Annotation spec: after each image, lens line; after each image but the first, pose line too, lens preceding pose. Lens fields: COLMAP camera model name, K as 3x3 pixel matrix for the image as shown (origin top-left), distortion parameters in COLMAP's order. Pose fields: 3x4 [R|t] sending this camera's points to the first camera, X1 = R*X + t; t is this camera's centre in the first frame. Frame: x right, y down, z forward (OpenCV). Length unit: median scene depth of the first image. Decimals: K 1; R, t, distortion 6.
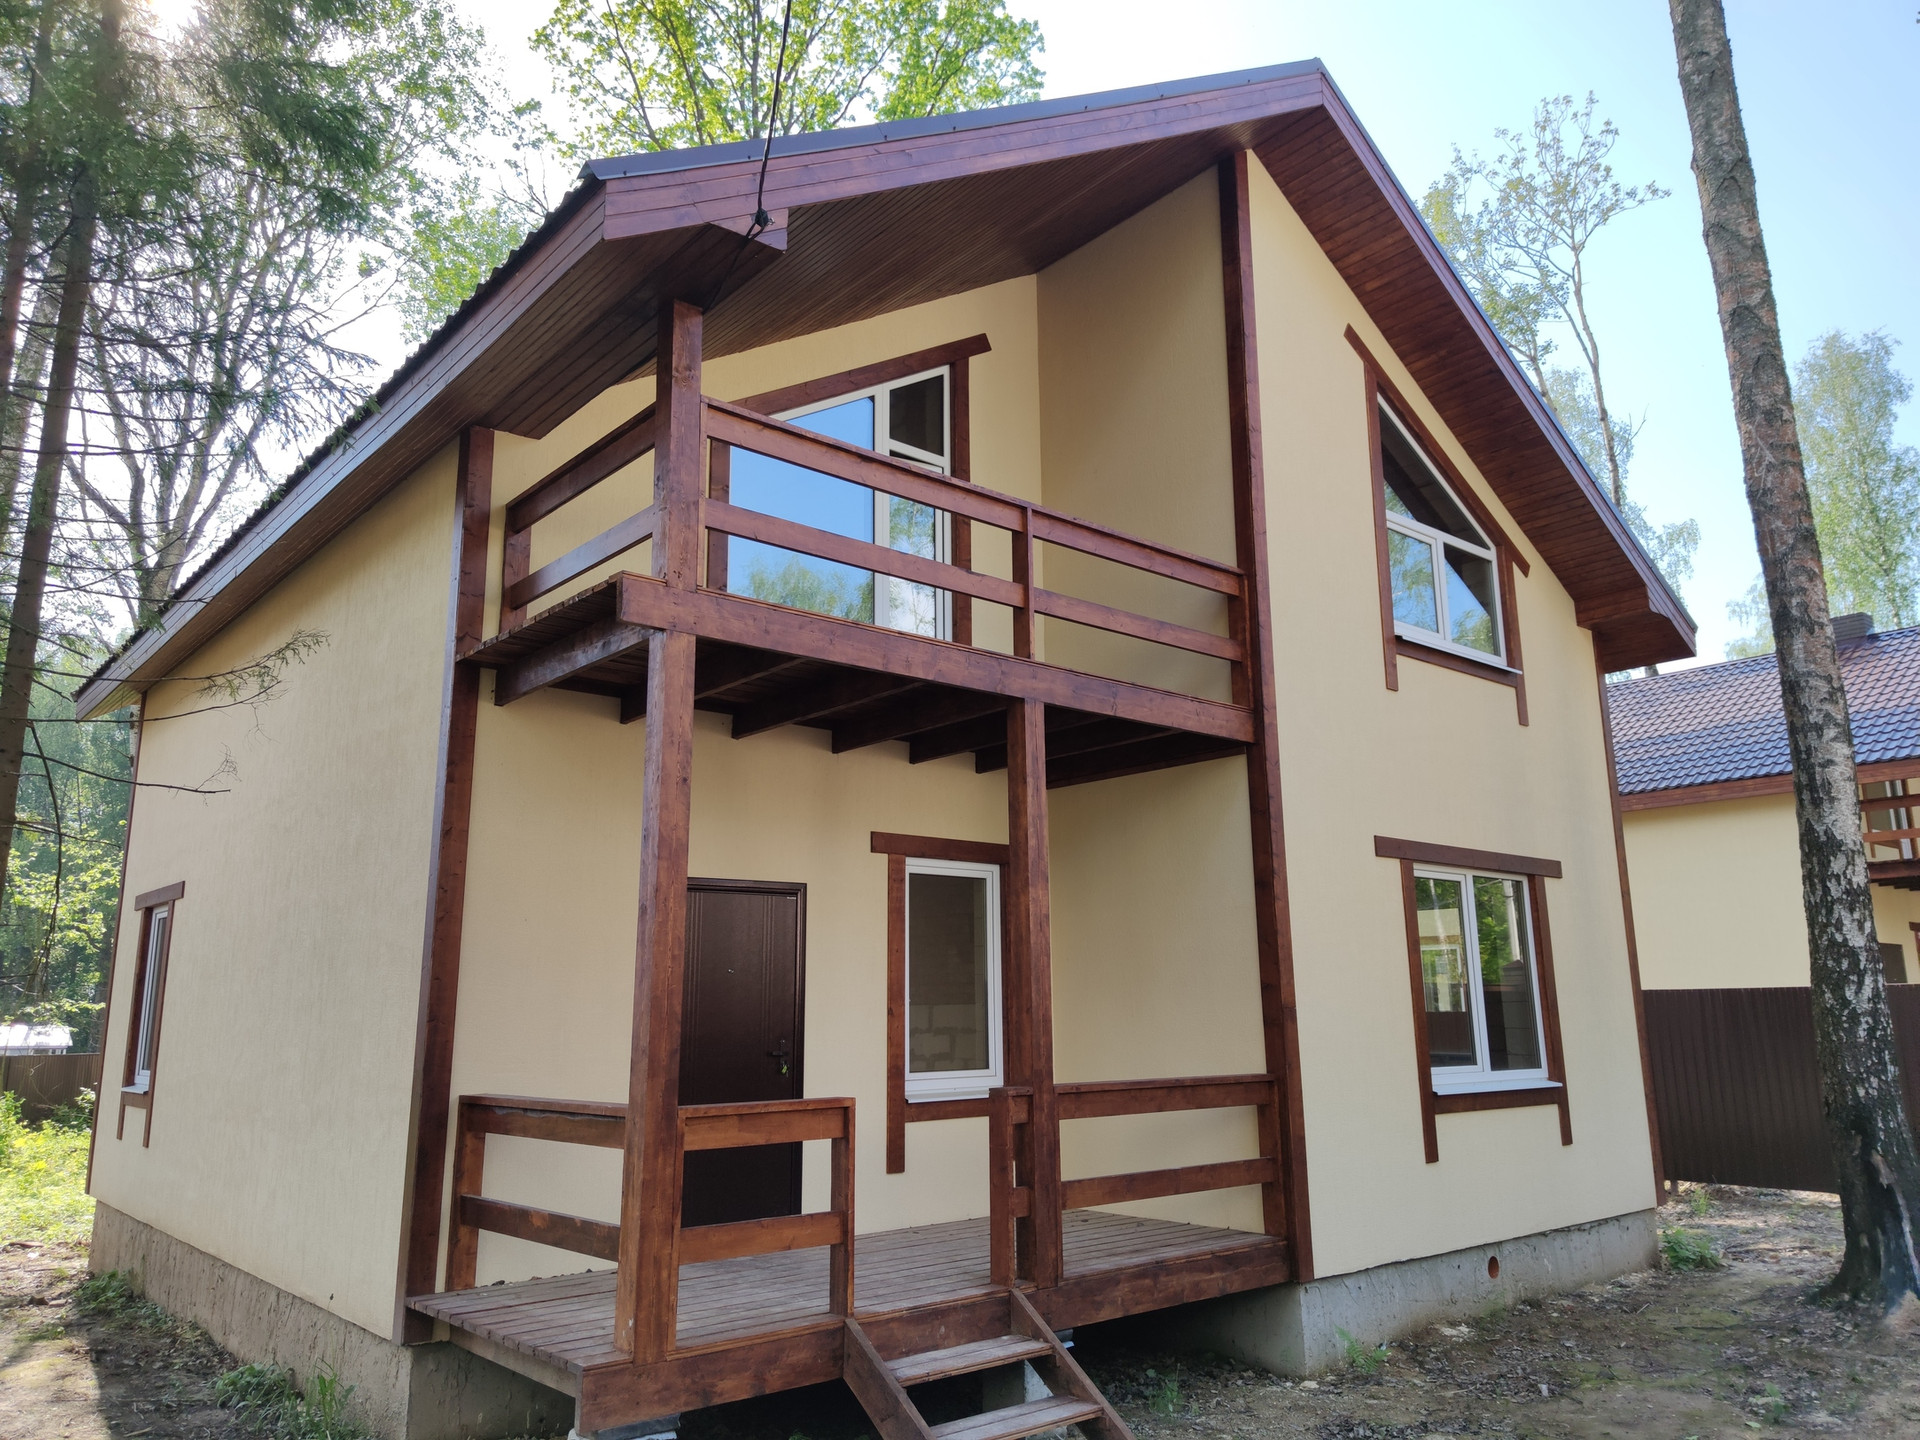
lens RADIAL K [[1357.9, 0, 957.6], [0, 1357.9, 718.8], [0, 0, 1]] dist [0.087231, -0.106115]
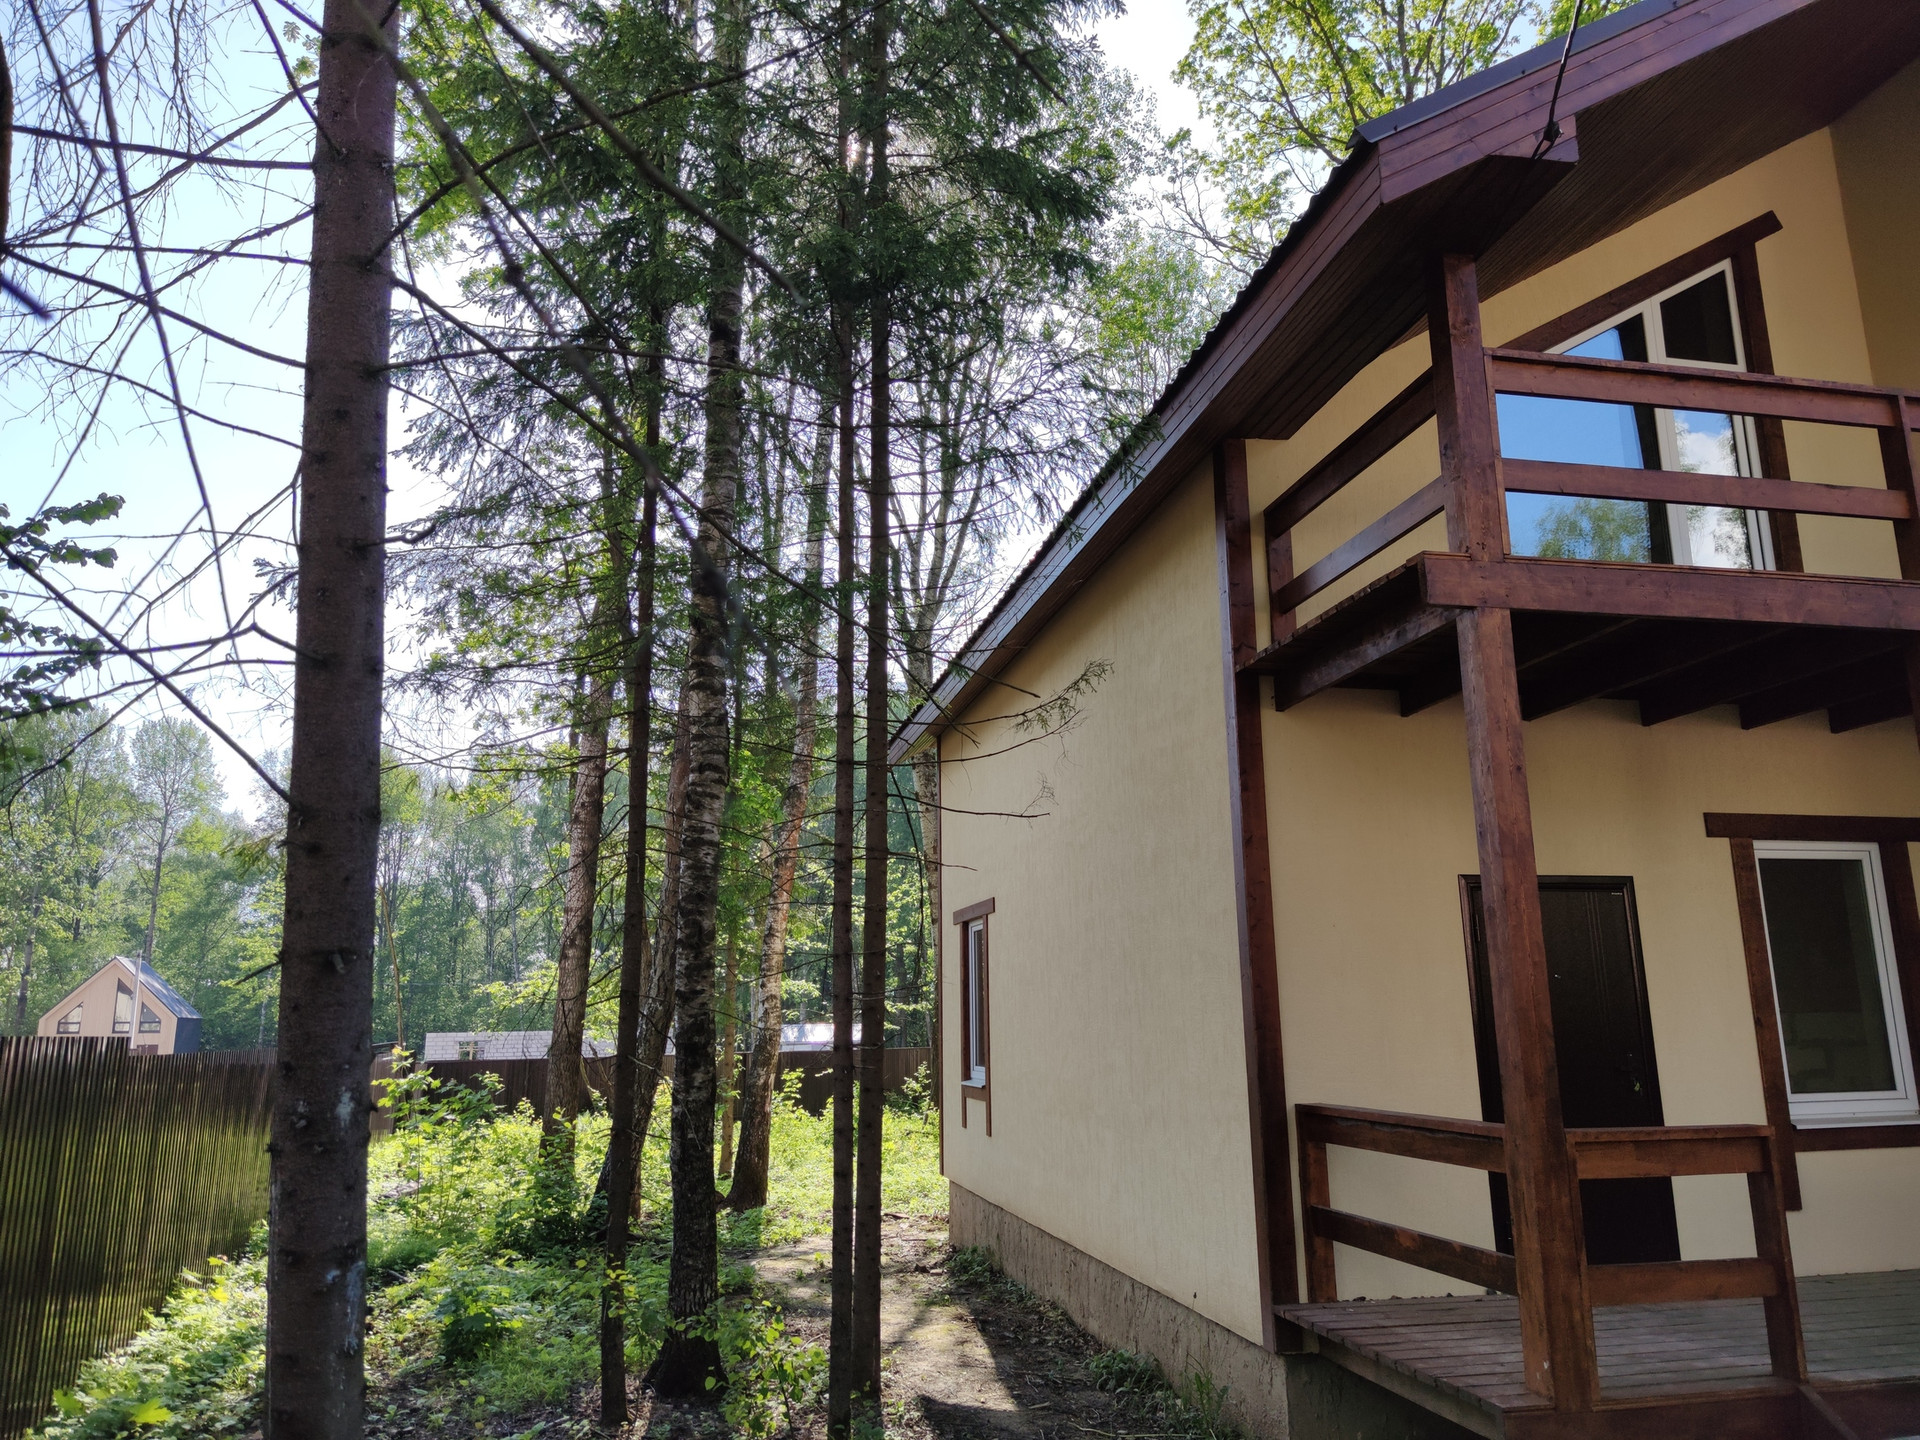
lens RADIAL K [[1356.7, 0, 969.4], [0, 1356.7, 718.8], [0, 0, 1]] dist [0.090516, -0.109001]
pose [[0.880390, -0.104925, -0.462498, -0.062733], [0.104505, 0.994168, -0.026611, -0.001205], [0.462593, -0.024905, 0.886221, 0.014685]]
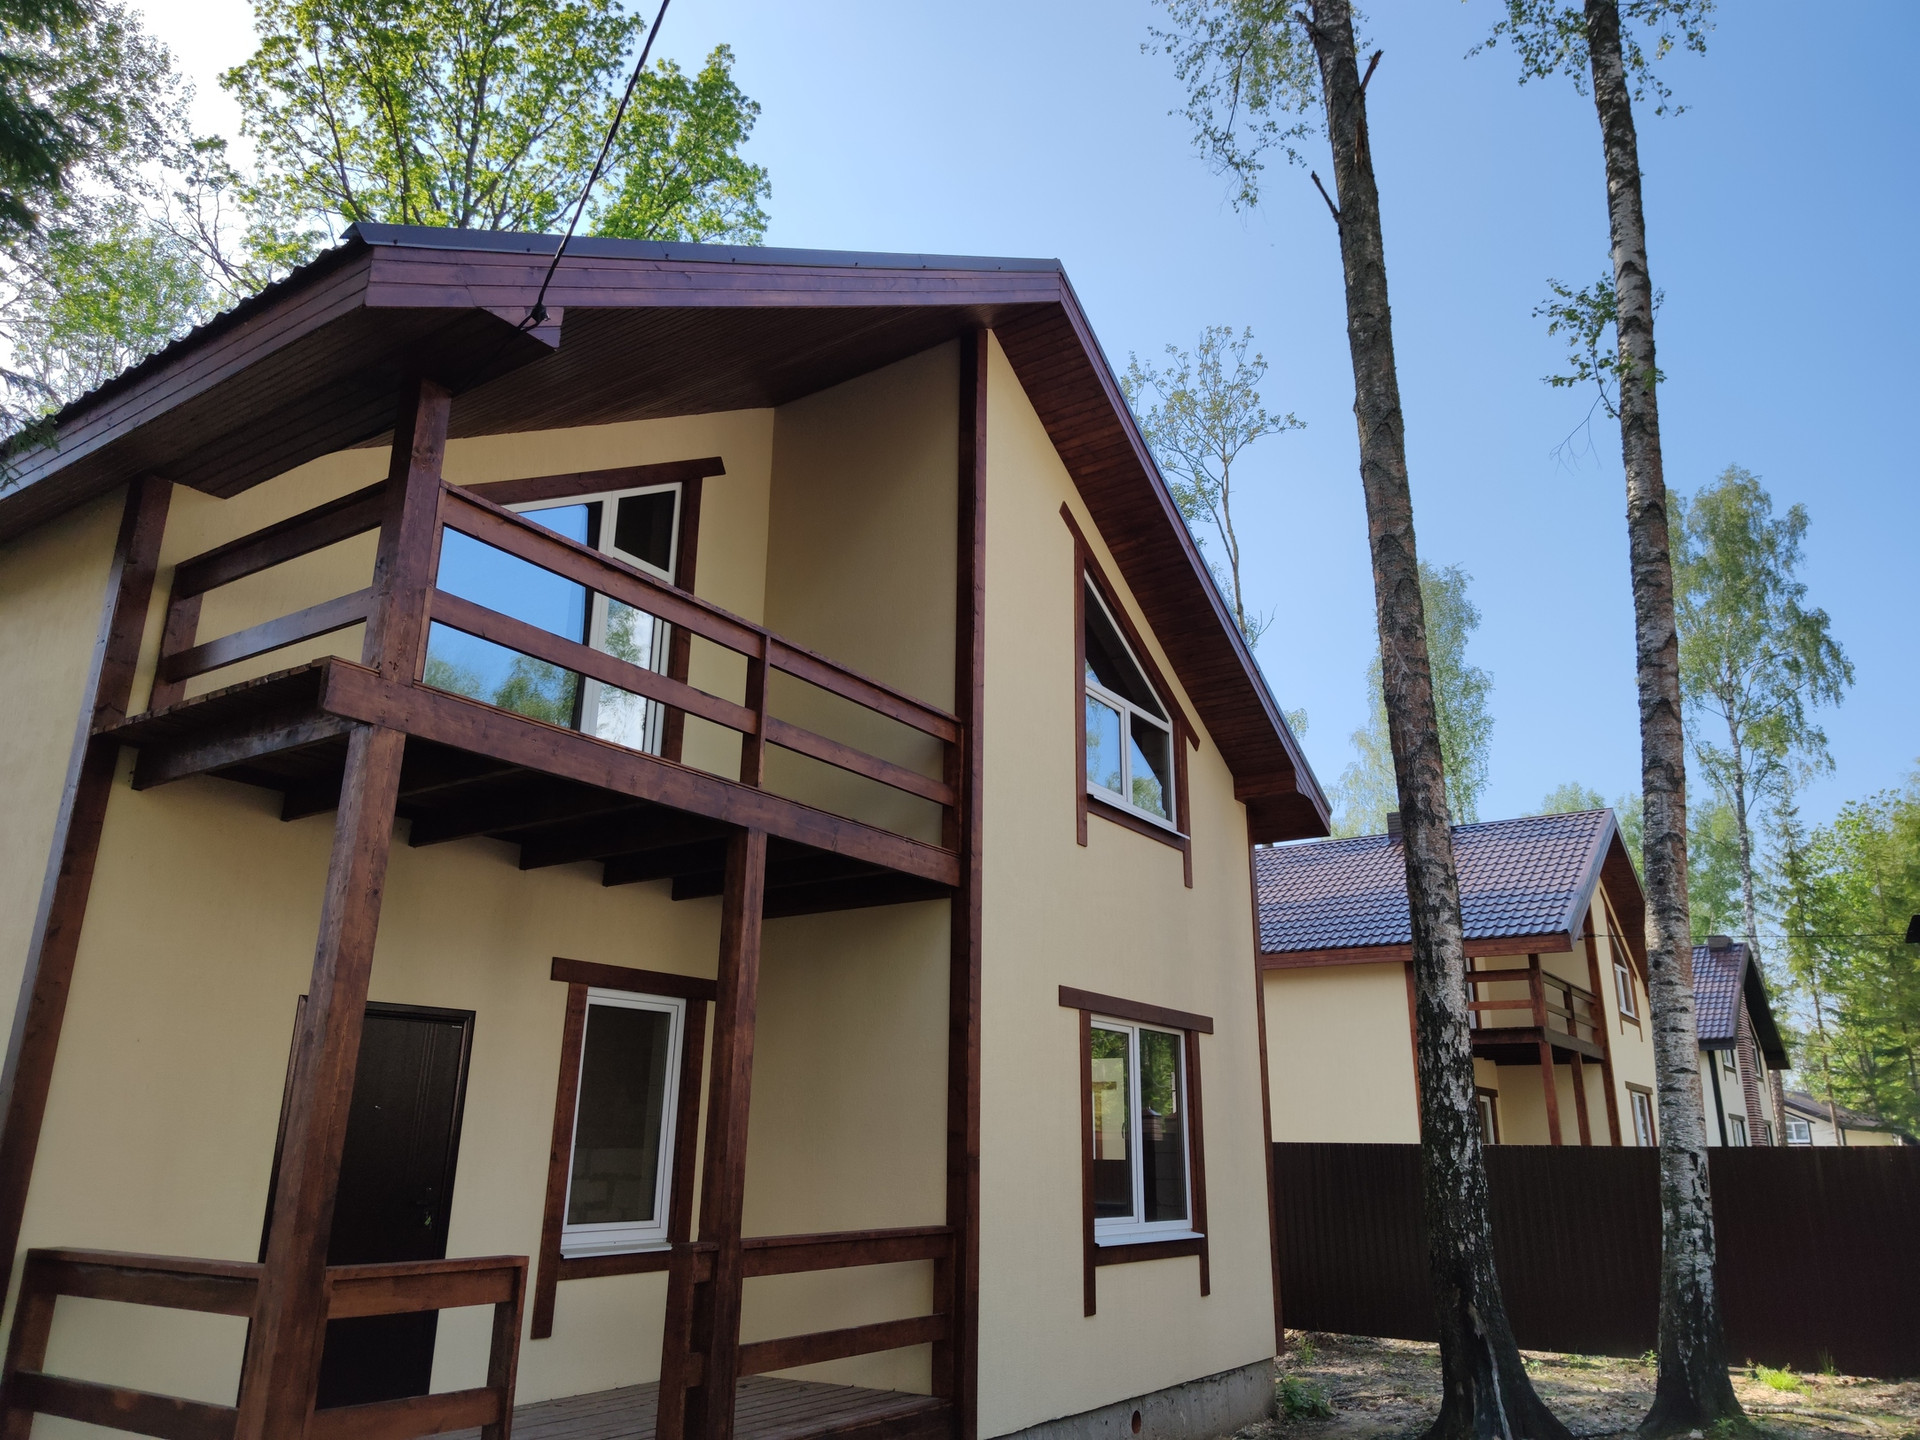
lens RADIAL K [[1356.7, 0, 969.4], [0, 1356.7, 718.8], [0, 0, 1]] dist [0.090516, -0.109001]
pose [[0.963129, 0.100262, 0.249662, -0.039617], [-0.076231, 0.991635, -0.104154, -0.002561], [-0.258016, 0.081282, 0.962715, 0.009662]]
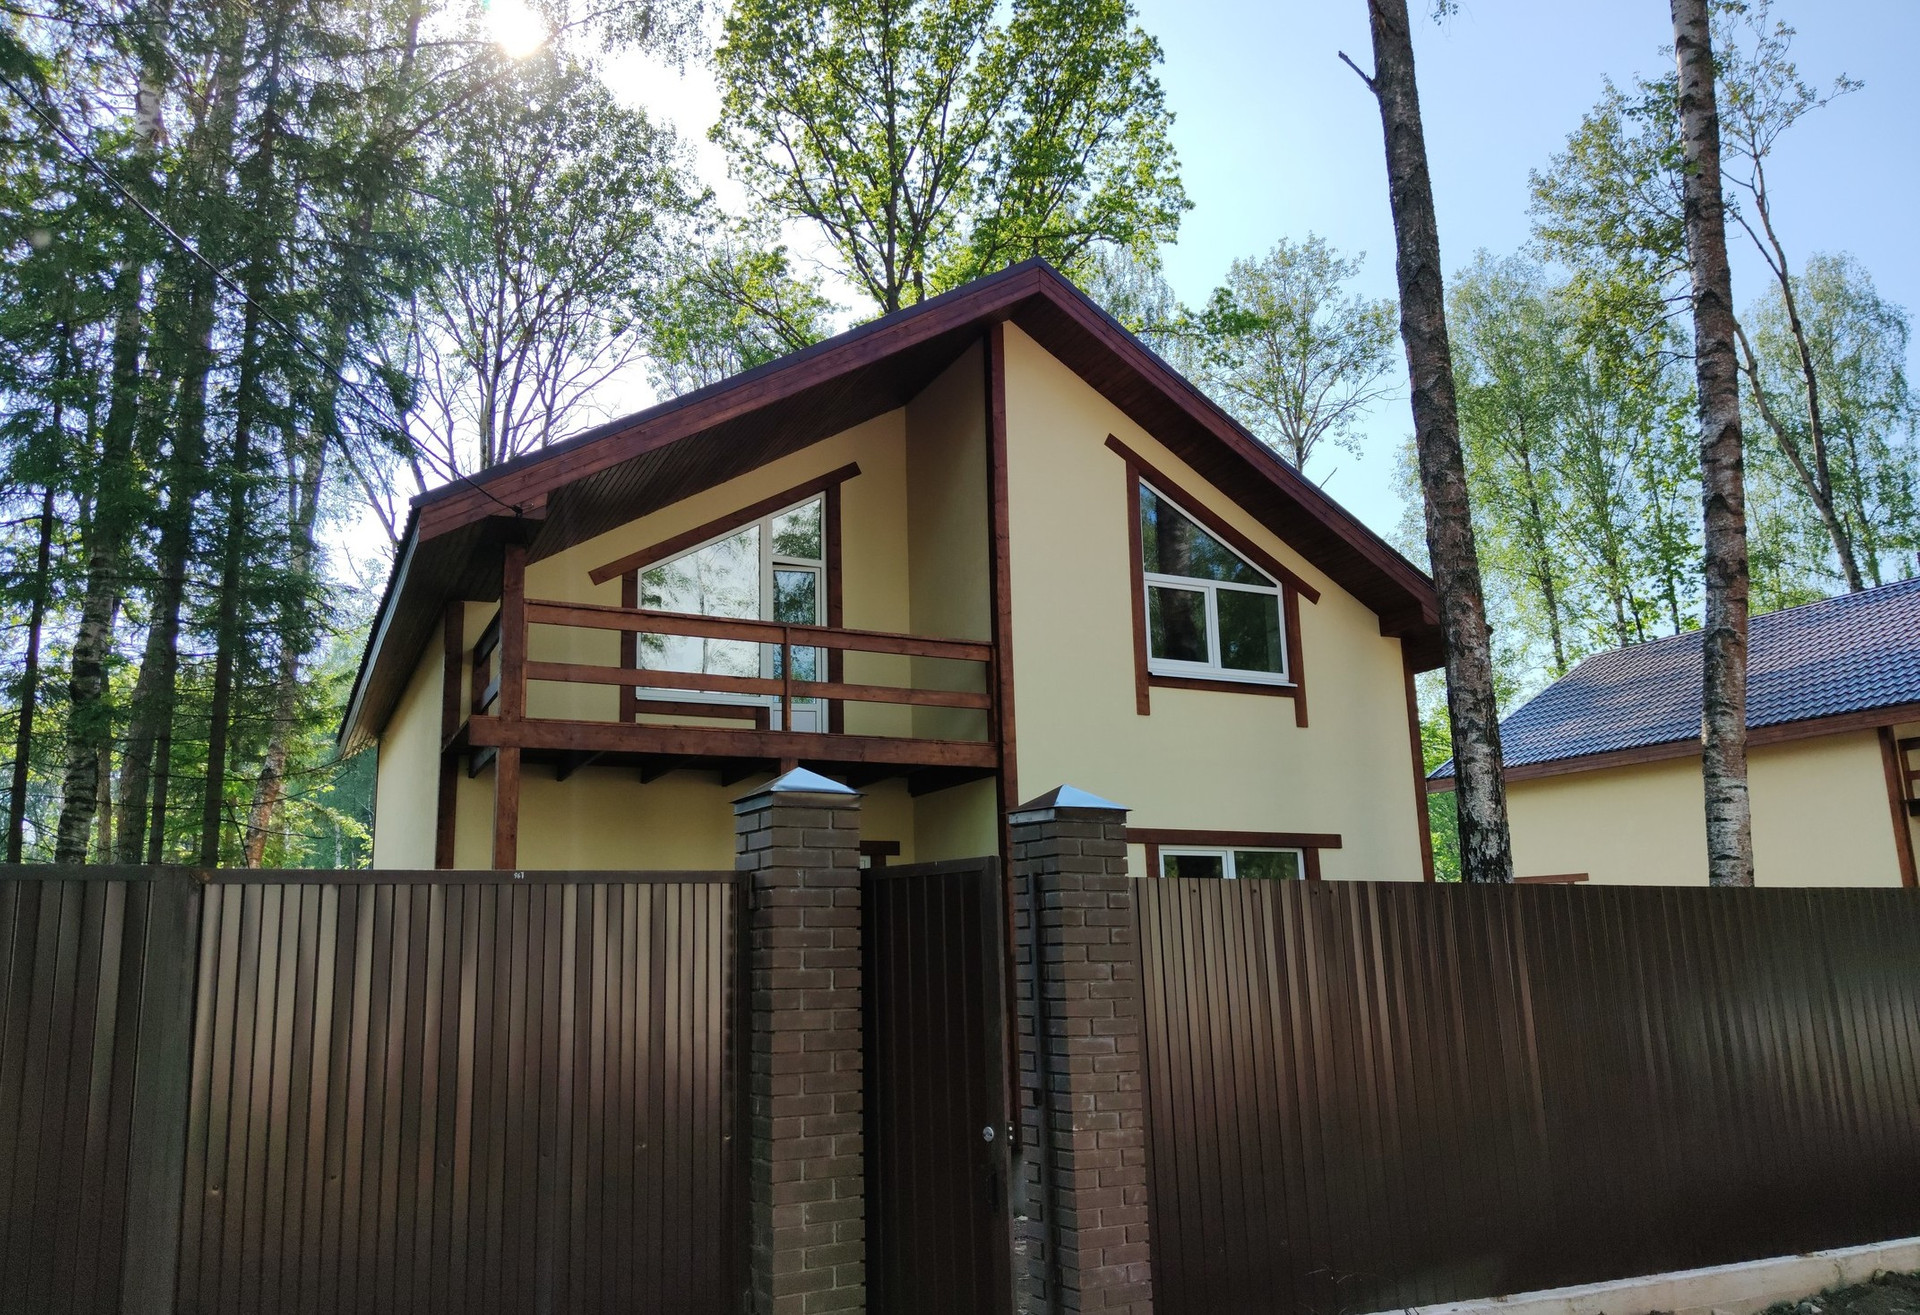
lens RADIAL K [[1357.6, 0, 960.3], [0, 1357.6, 670.5], [0, 0, 1]] dist [0.088945, -0.109452]
pose [[0.970620, -0.059371, -0.233179, 0.496881], [0.061931, 0.998074, 0.003666, -0.086918], [0.232513, -0.018000, 0.972427, -0.341700]]
